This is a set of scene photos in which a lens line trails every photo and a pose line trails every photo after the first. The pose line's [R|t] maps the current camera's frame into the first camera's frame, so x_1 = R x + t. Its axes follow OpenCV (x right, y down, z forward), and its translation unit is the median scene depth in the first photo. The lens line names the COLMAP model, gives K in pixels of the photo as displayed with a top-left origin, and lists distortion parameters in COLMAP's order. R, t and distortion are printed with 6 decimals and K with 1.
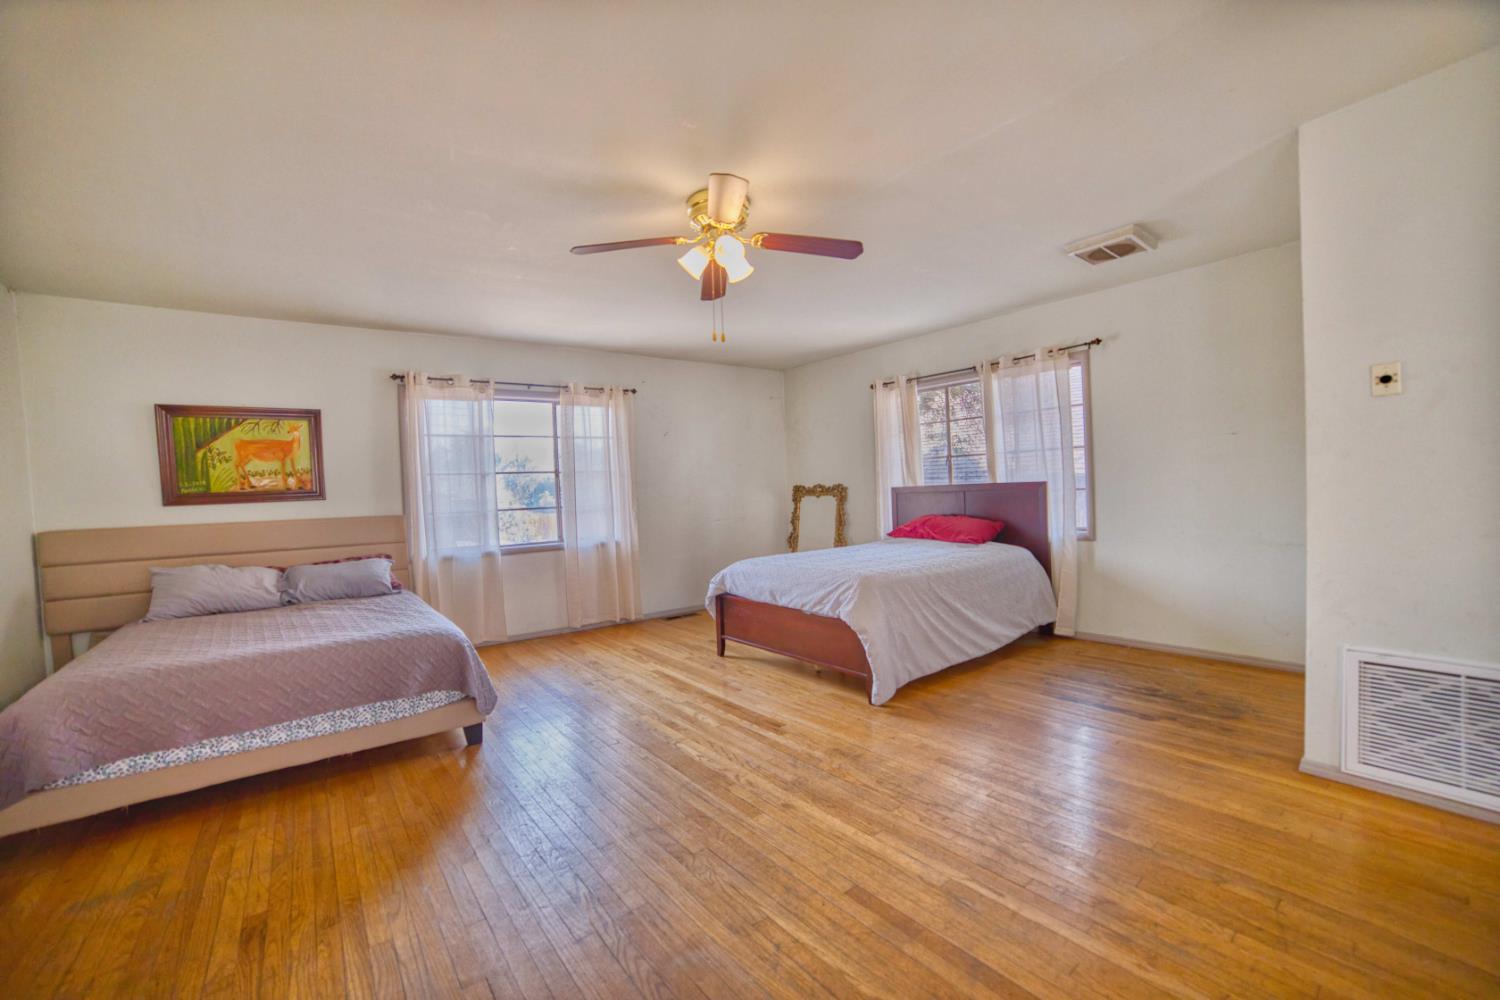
lens RADIAL K [[599.1, 0, 750.0], [0, 599.1, 500.0], [0, 0, 1]] dist [-0.106512, 0.034257]
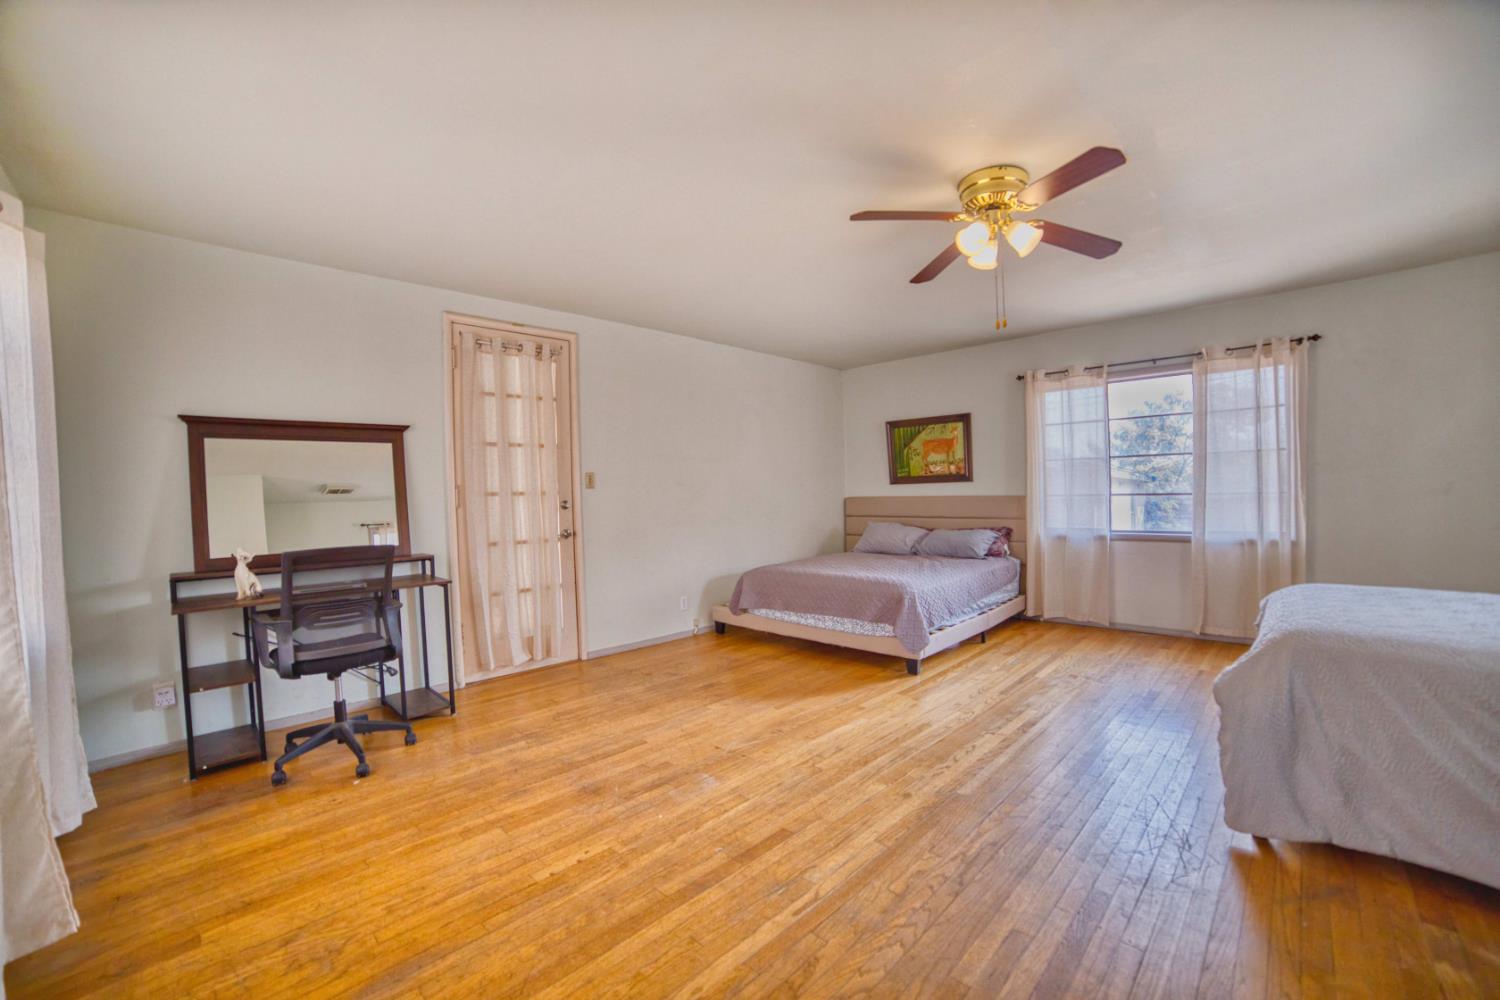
lens RADIAL K [[599.1, 0, 750.0], [0, 599.1, 500.0], [0, 0, 1]] dist [-0.106512, 0.034257]
pose [[0.151694, 0.047809, -0.987271, 0.566144], [0.000641, 0.998825, 0.048467, -0.027105], [0.988427, -0.007985, 0.151485, 0.320248]]
